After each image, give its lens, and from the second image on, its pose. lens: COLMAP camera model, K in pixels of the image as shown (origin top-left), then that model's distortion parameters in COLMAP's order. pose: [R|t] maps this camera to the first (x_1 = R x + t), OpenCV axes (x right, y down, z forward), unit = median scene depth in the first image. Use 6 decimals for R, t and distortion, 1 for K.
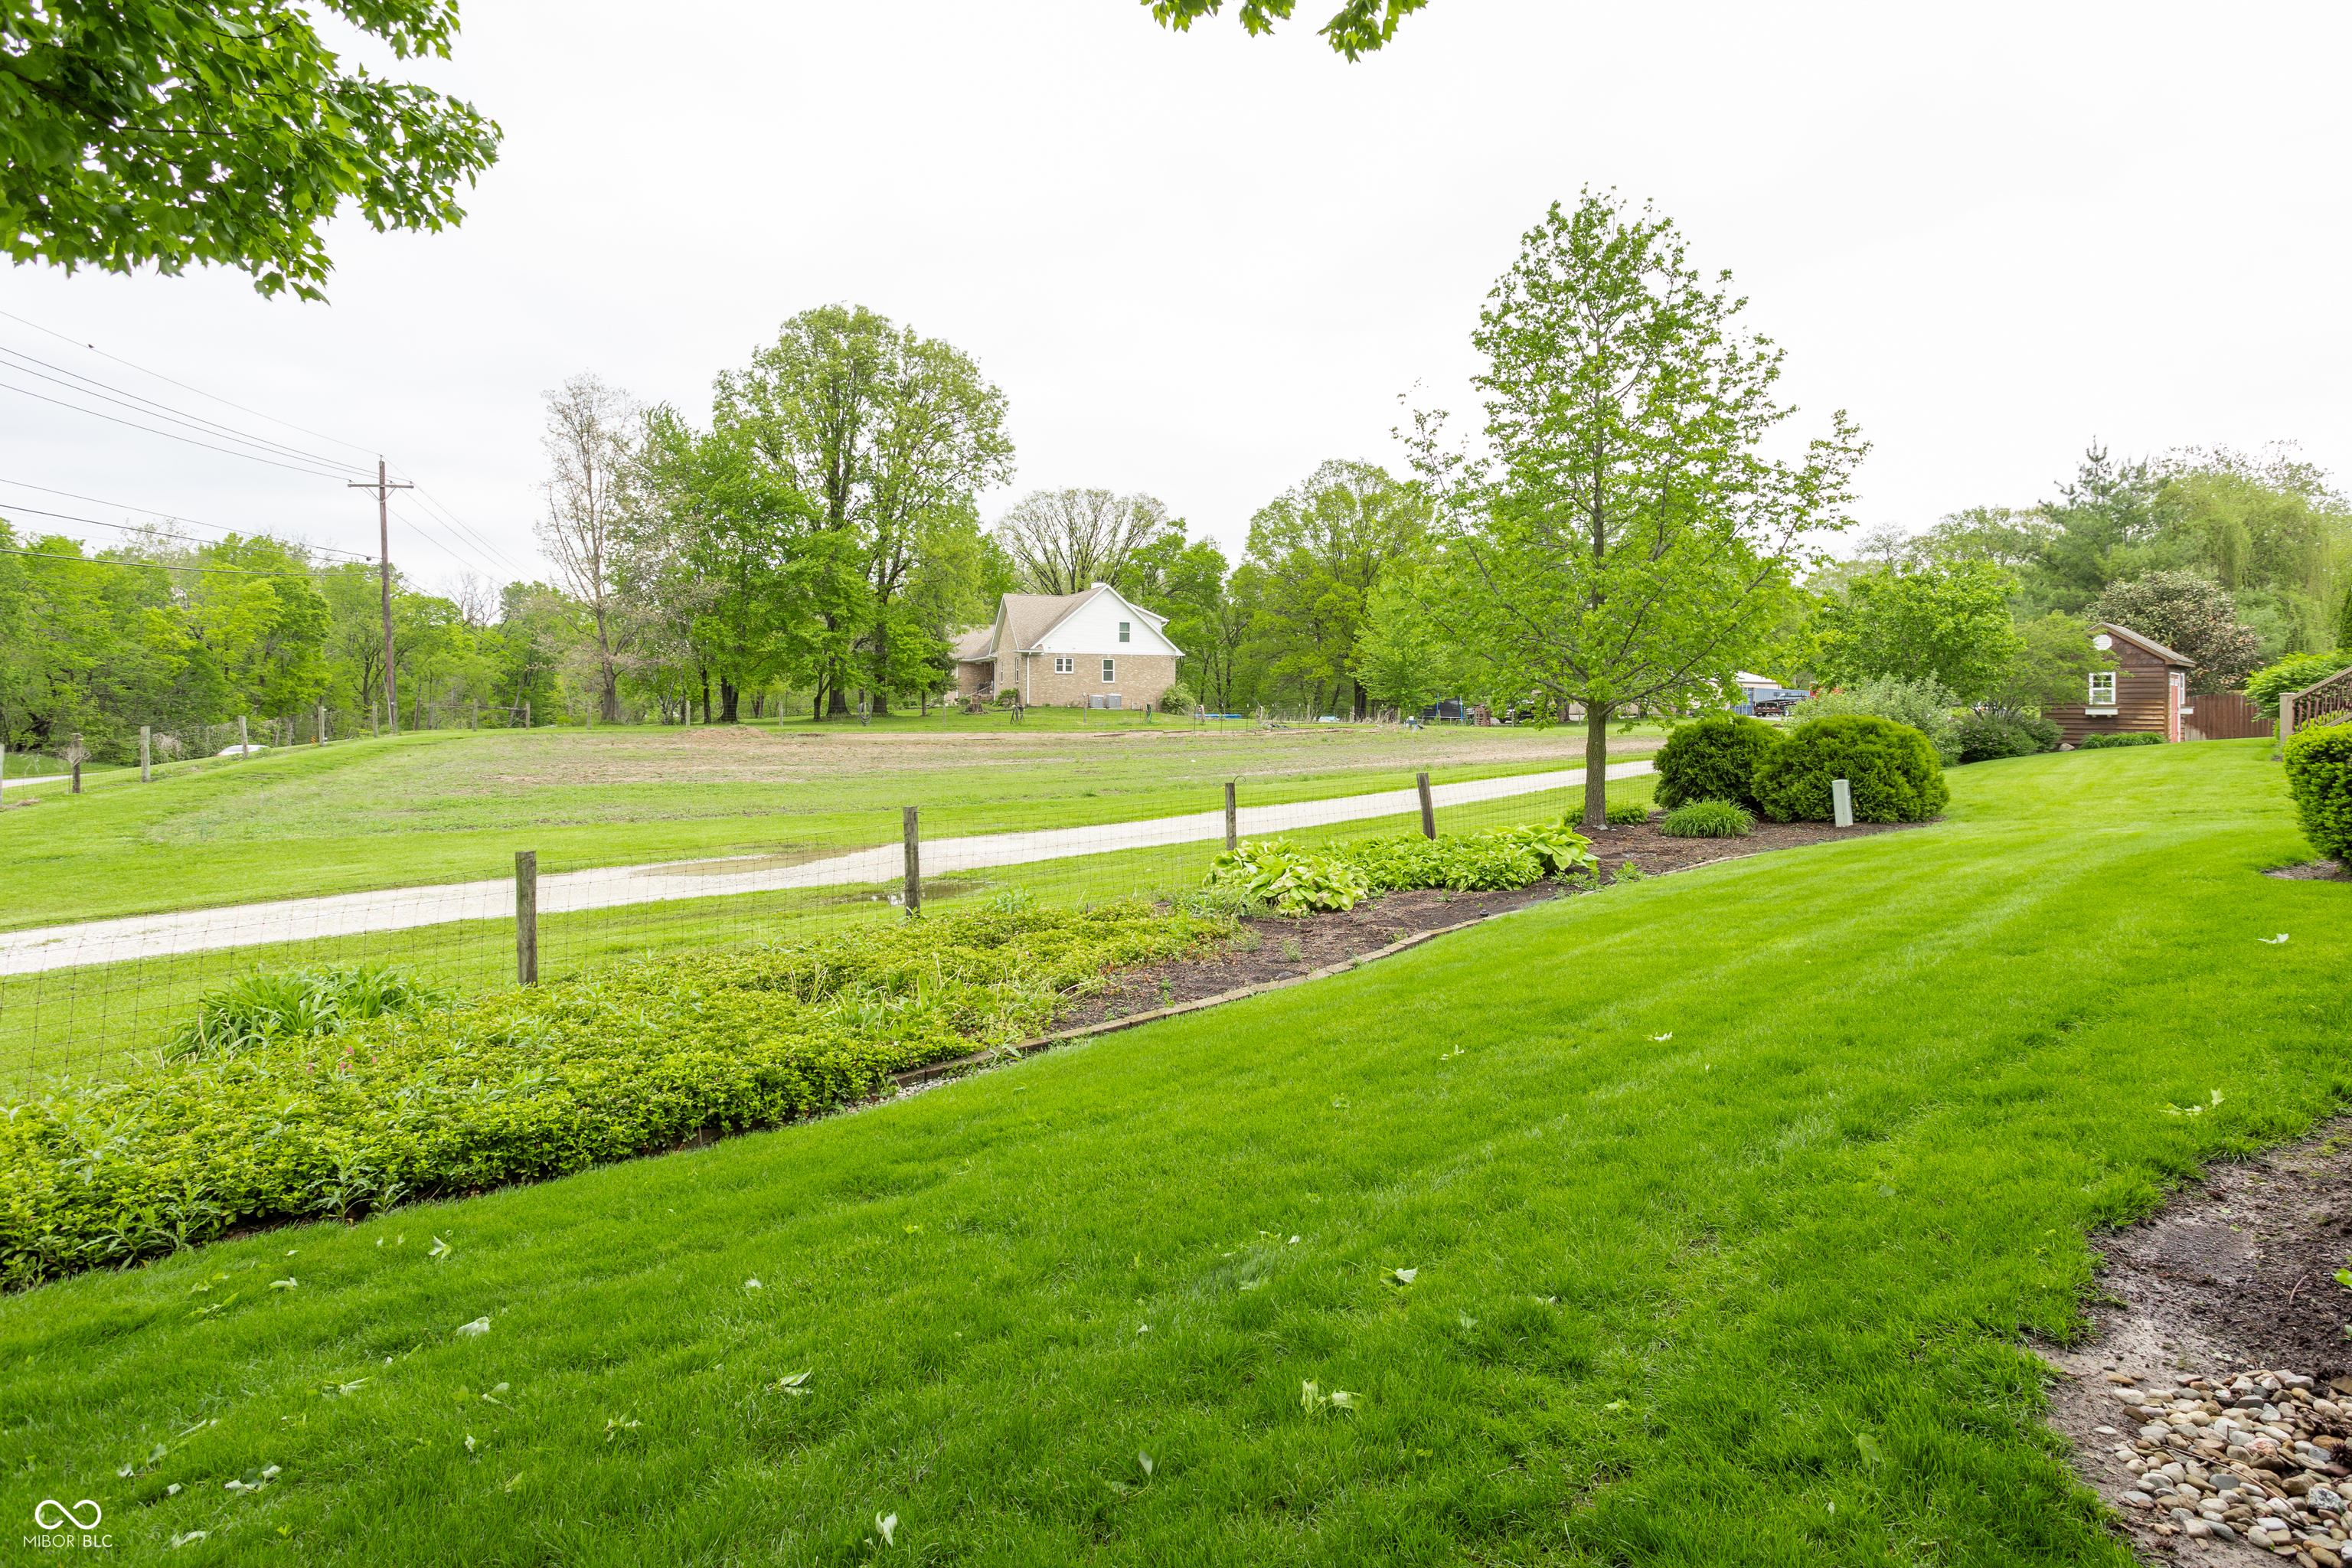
lens RADIAL K [[1104.4, 0, 1176.0], [0, 1104.4, 784.0], [0, 0, 1]] dist [-0.000576, 0.000019]
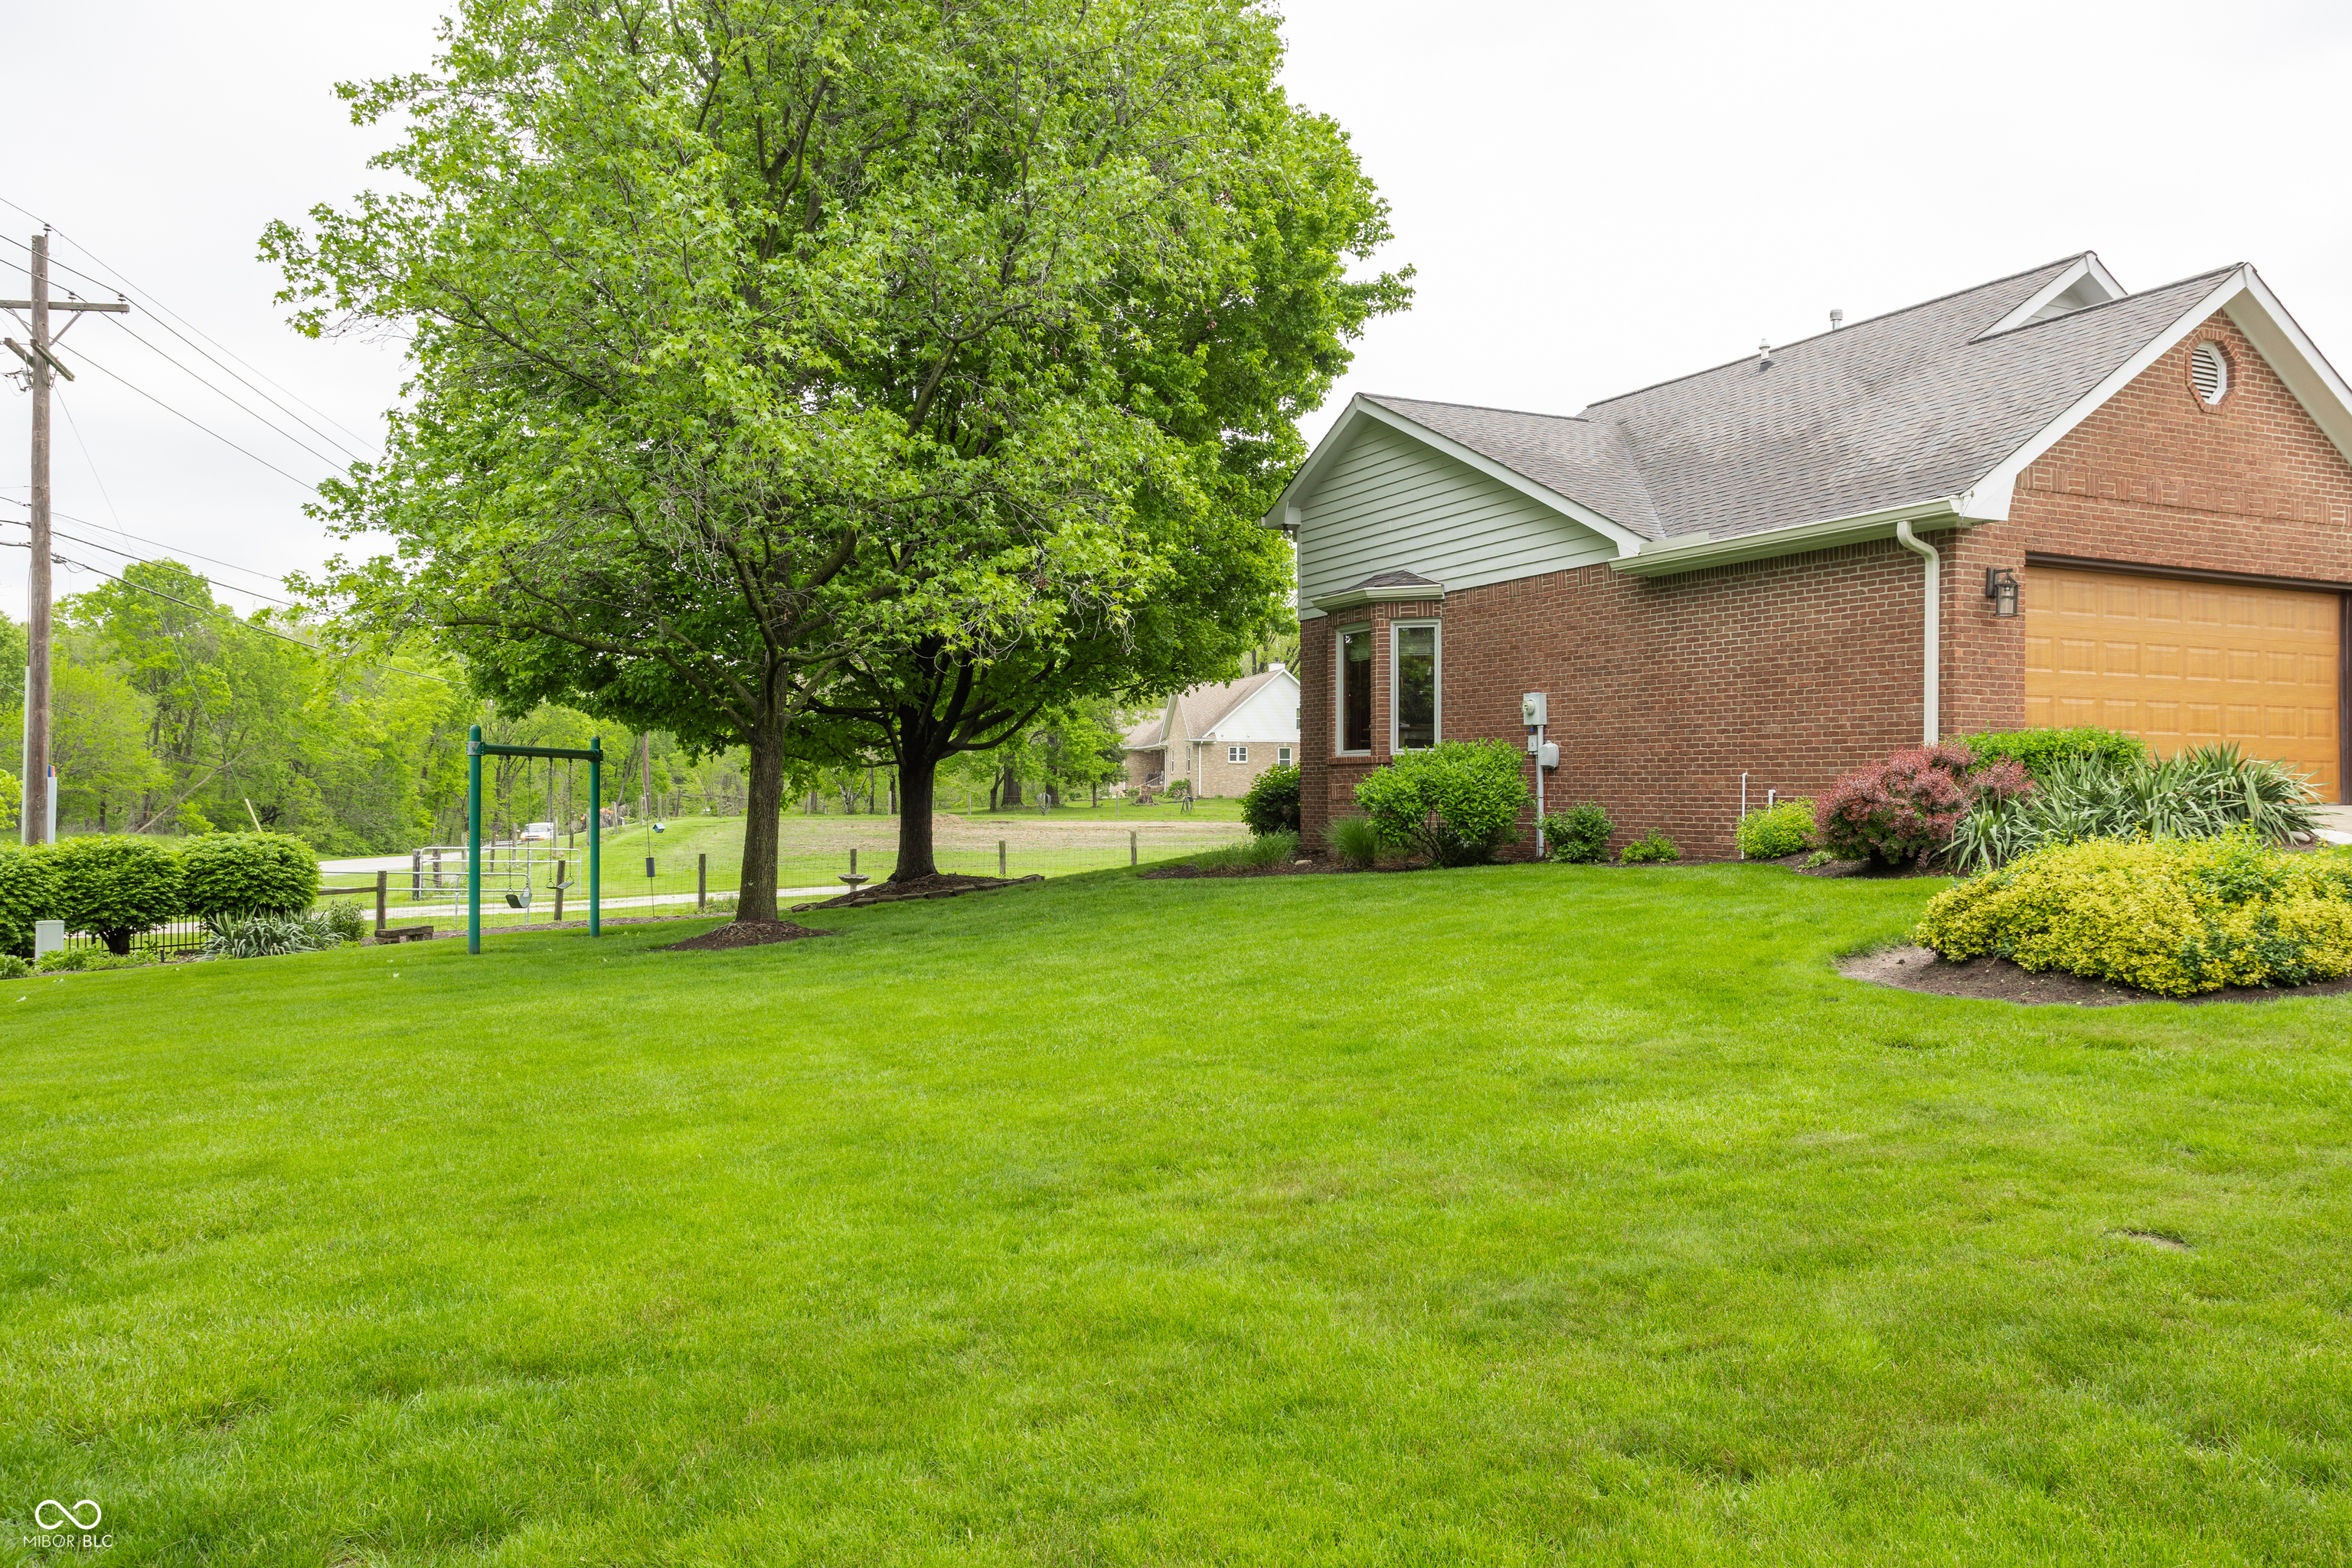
lens RADIAL K [[1819.6, 0, 1176.0], [0, 1819.6, 784.0], [0, 0, 1]] dist [0.002140, 0.002568]
pose [[0.988329, -0.002886, -0.152307, 0.092797], [-0.009529, 0.996692, -0.080716, 0.048787], [0.152036, 0.081226, 0.985032, -0.599429]]
